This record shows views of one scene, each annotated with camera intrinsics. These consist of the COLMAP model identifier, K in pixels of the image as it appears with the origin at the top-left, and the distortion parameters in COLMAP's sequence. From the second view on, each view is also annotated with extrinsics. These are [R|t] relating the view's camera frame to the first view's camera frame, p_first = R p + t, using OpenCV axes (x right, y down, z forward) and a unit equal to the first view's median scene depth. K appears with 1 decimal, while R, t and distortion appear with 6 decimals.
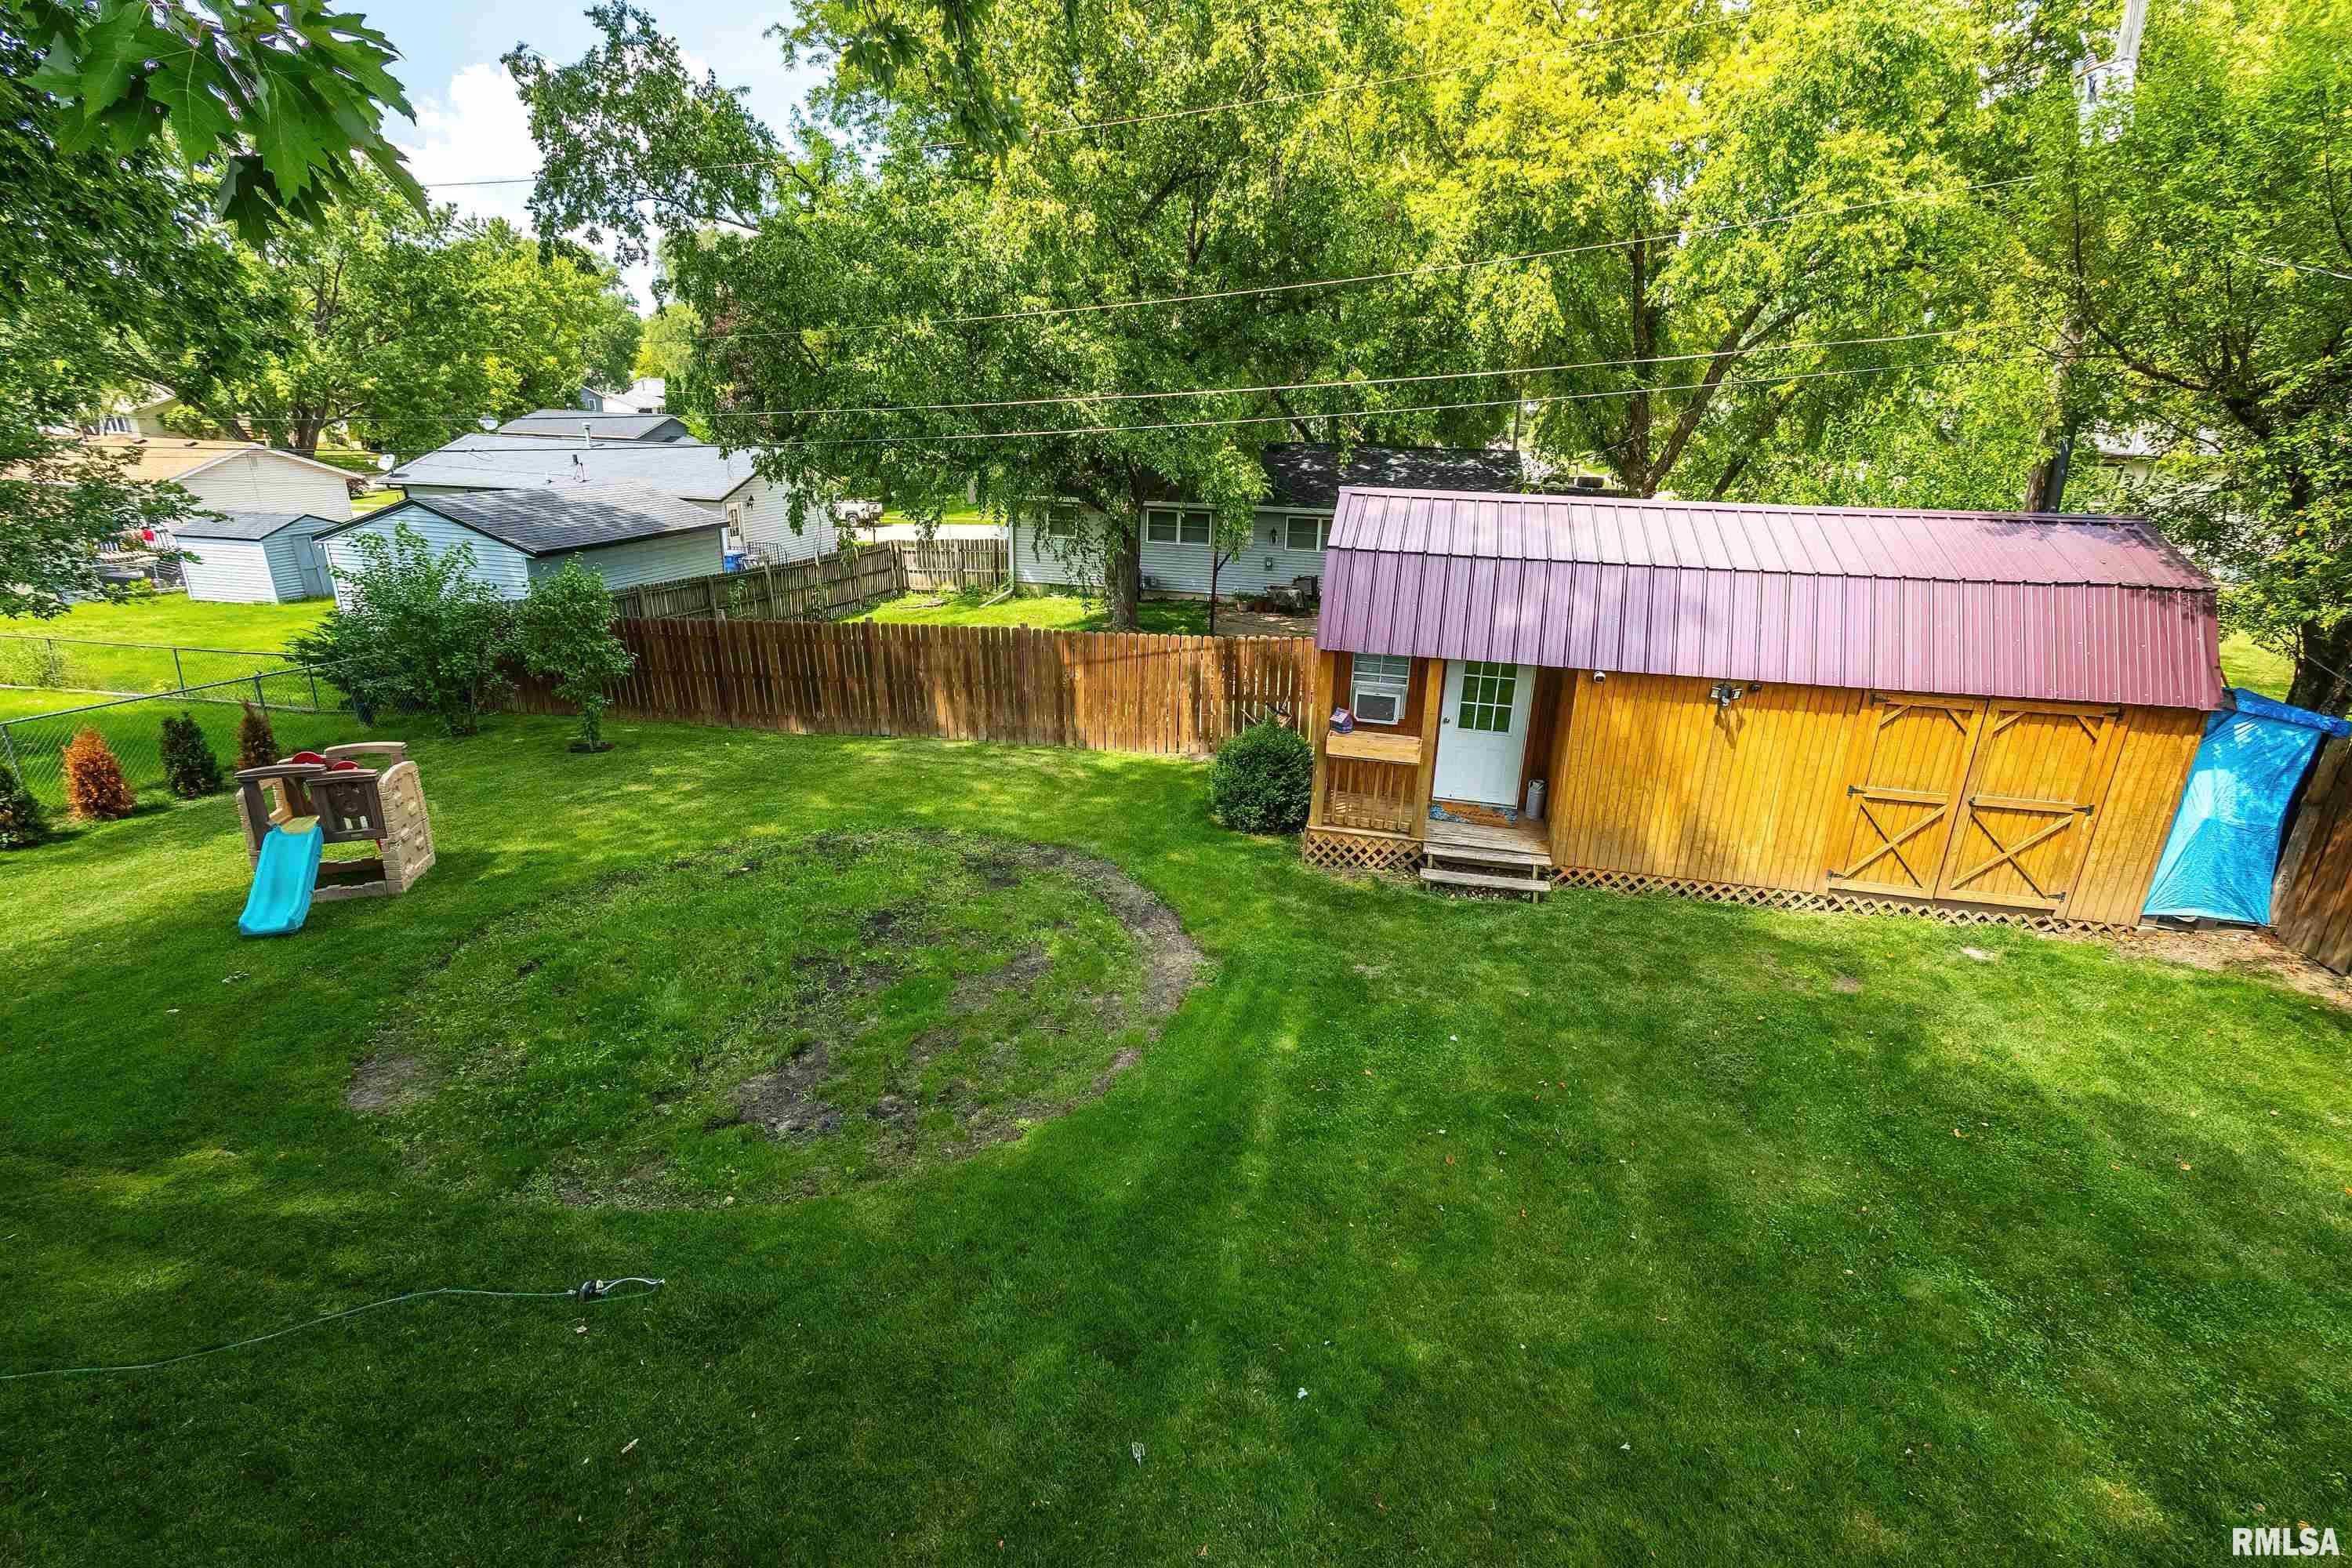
lens RADIAL K [[1078.5, 0, 1189.9], [0, 1078.5, 800.5], [0, 0, 1]] dist [0.012033, -0.007920]
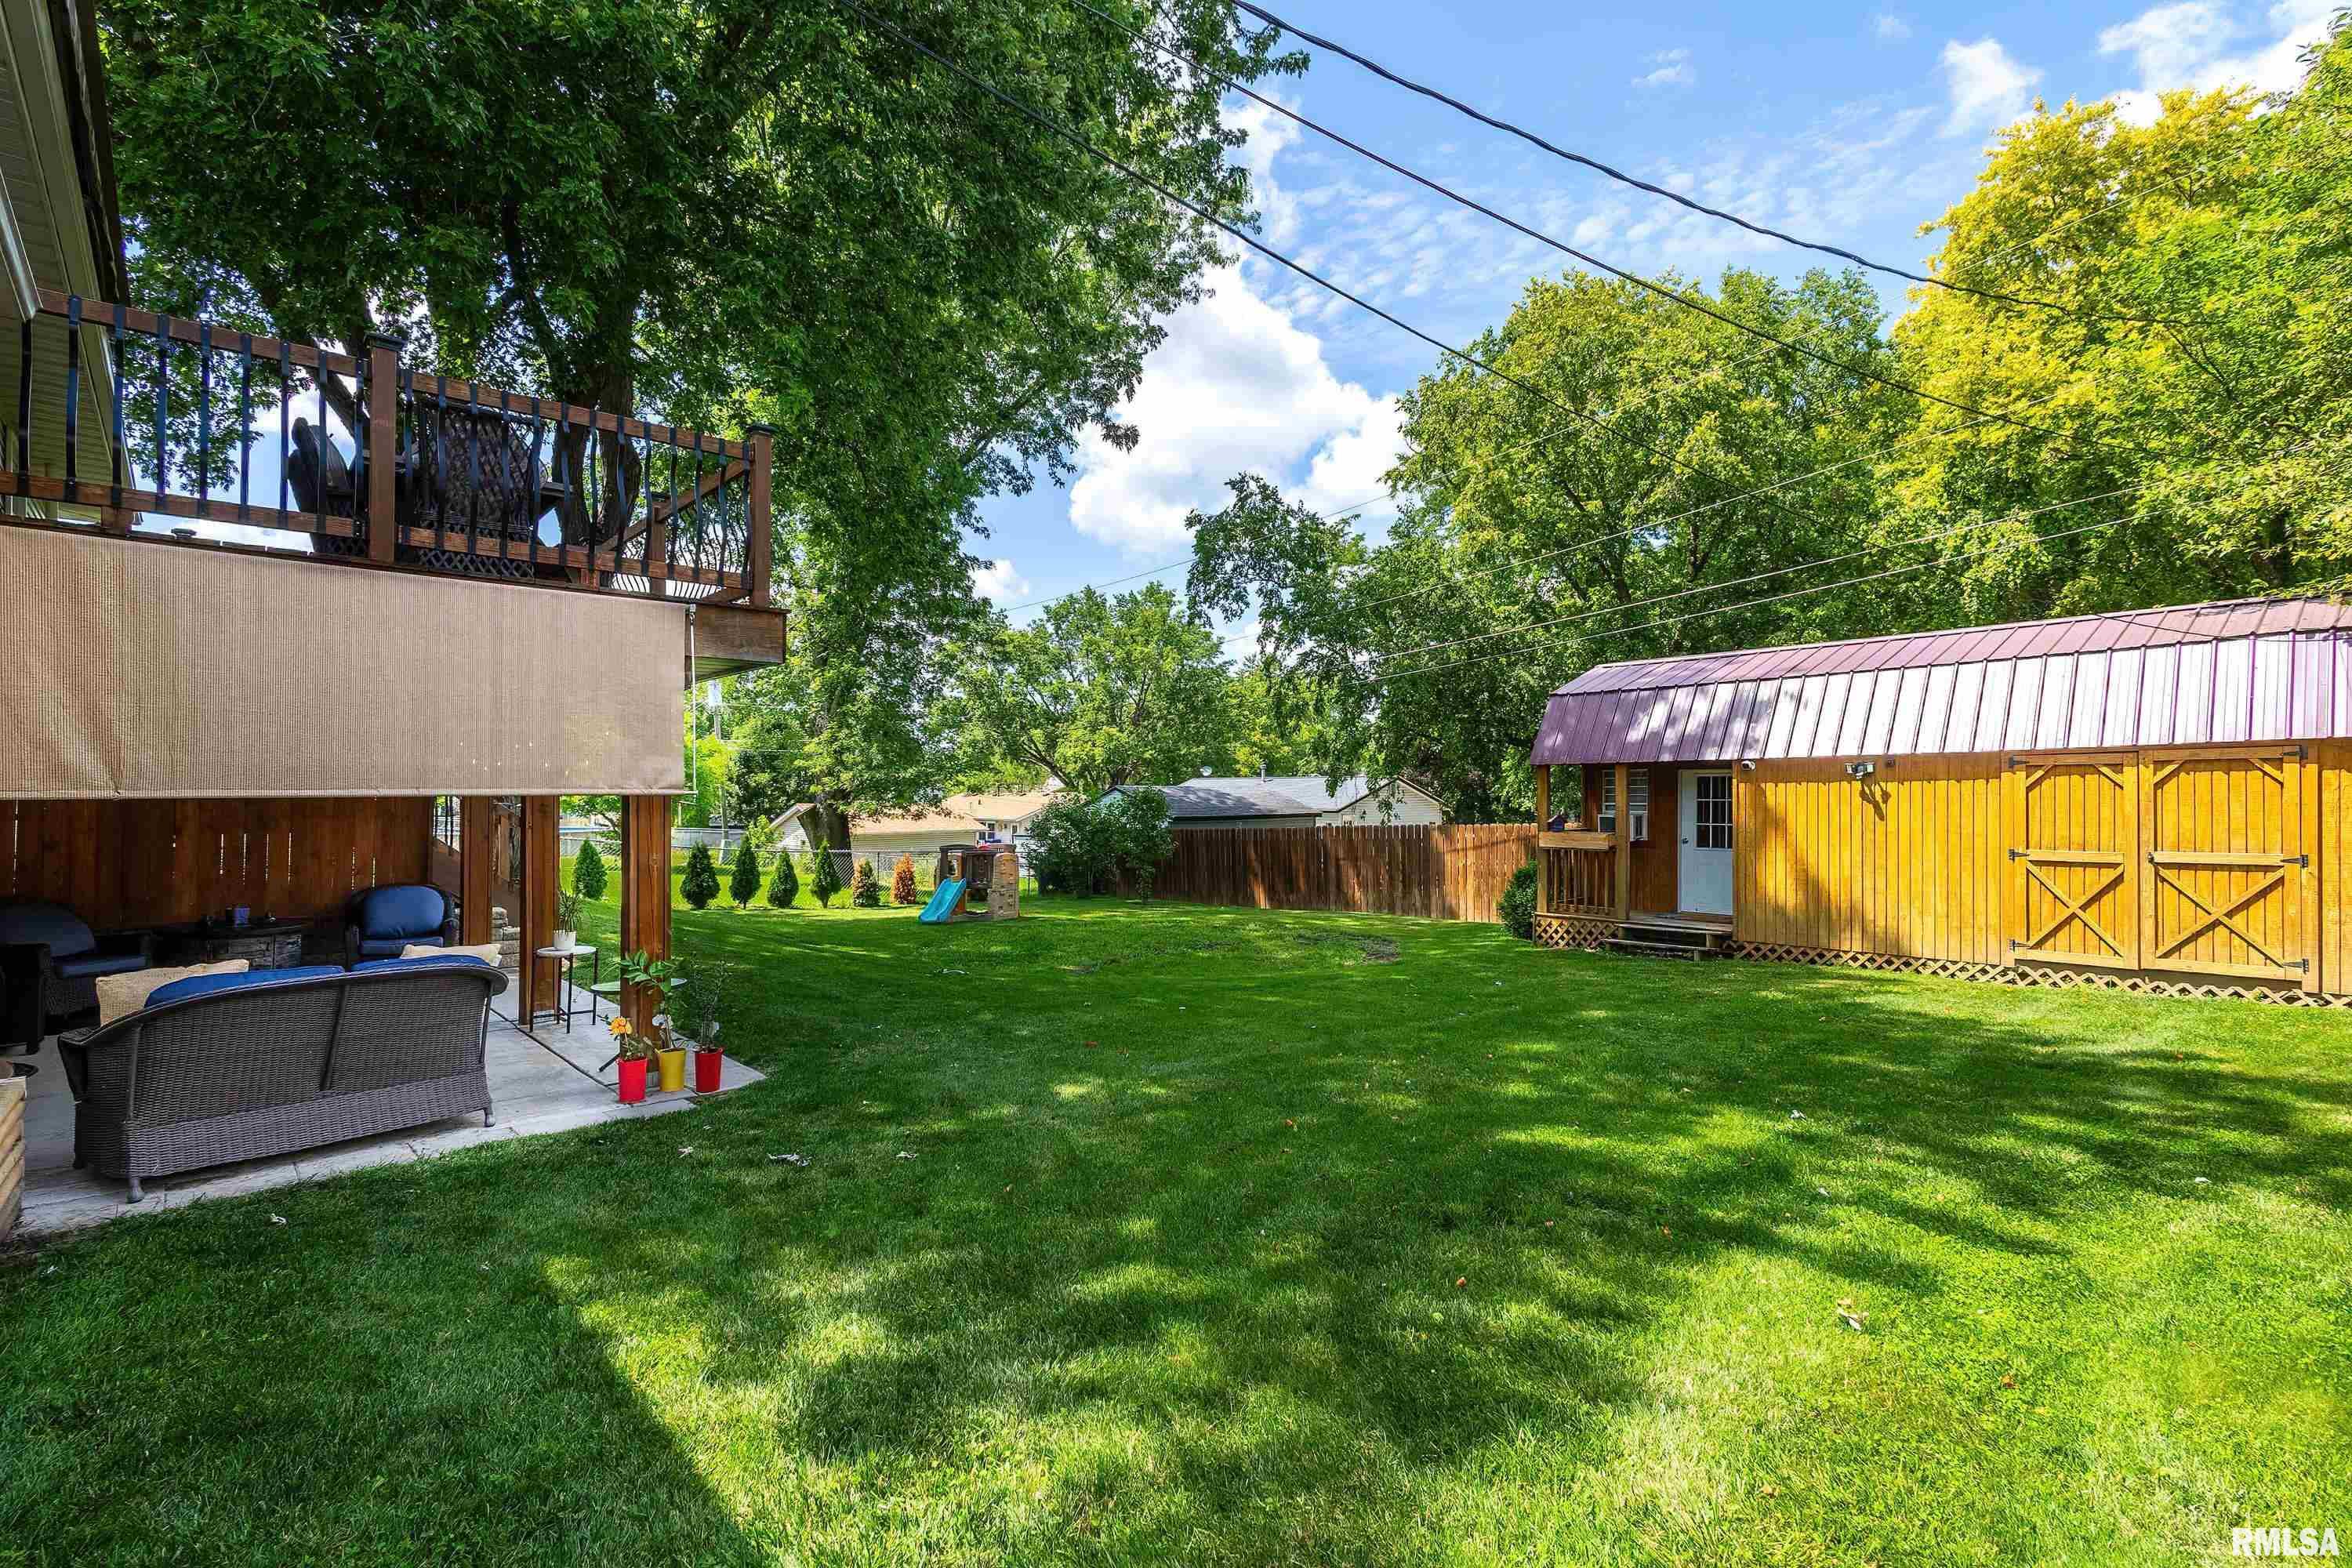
lens RADIAL K [[1078.5, 0, 1154.7], [0, 1078.5, 789.6], [0, 0, 1]] dist [0.012033, -0.007920]
pose [[0.796461, -0.032679, -0.603806, 0.491092], [-0.180229, 0.940326, -0.288625, 0.313909], [0.577207, 0.338702, 0.743043, -0.208283]]
